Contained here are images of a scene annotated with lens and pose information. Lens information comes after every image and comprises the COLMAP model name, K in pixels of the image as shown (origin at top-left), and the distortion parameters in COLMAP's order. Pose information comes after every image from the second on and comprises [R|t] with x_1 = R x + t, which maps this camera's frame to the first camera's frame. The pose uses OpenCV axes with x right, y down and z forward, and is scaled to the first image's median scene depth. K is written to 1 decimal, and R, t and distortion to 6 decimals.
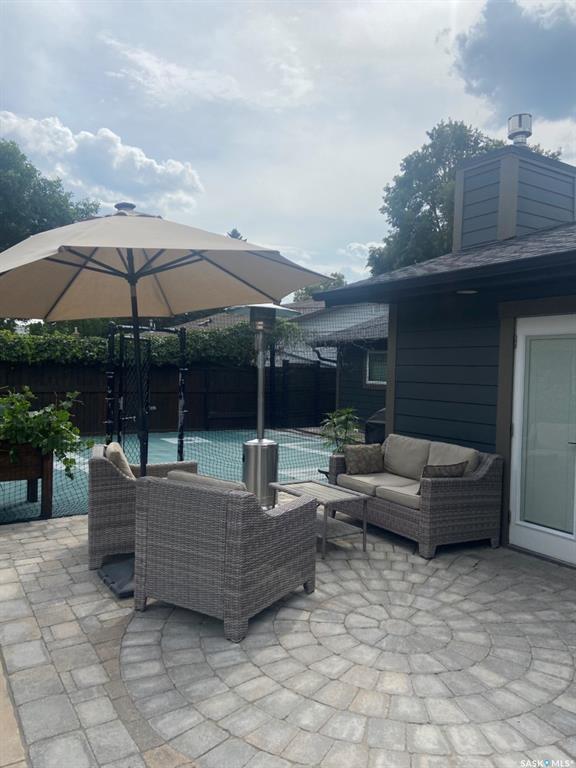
lens RADIAL K [[575.3, 0, 288.0], [0, 575.3, 384.0], [0, 0, 1]] dist [0.129780, -0.157233]
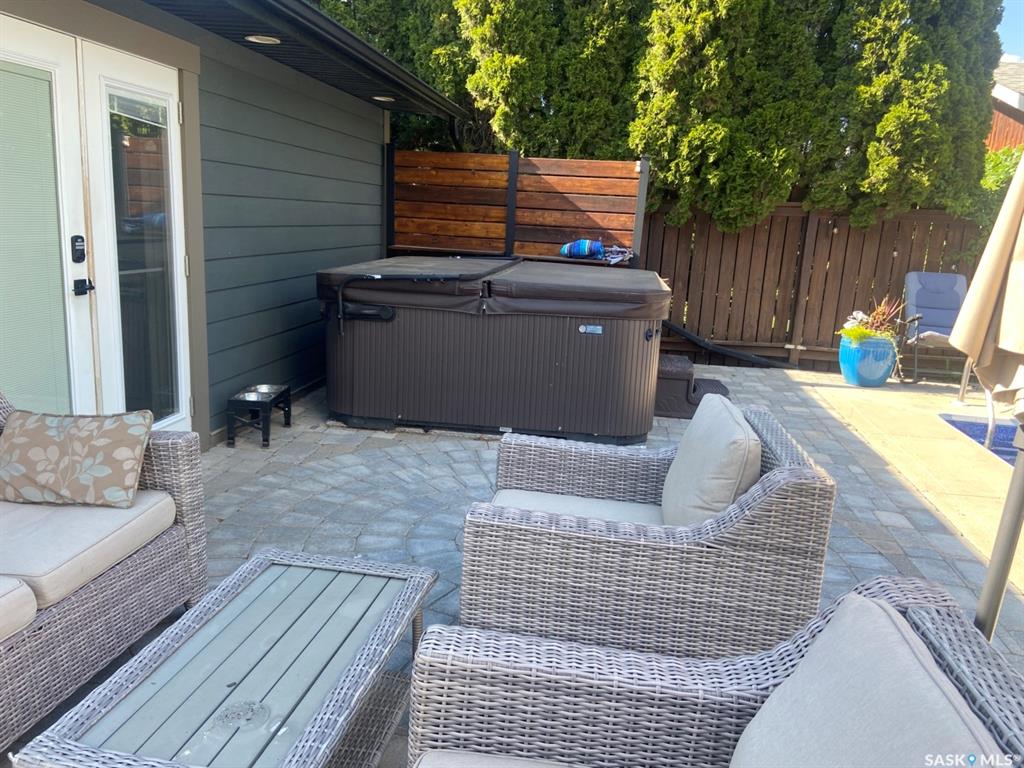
lens RADIAL K [[767.1, 0, 512.0], [0, 767.1, 384.0], [0, 0, 1]] dist [0.129780, -0.157233]
pose [[-0.749454, -0.204099, 0.629811, -0.340751], [-0.047513, 0.965423, 0.256321, -0.029215], [-0.660349, 0.162177, -0.733238, 1.520115]]
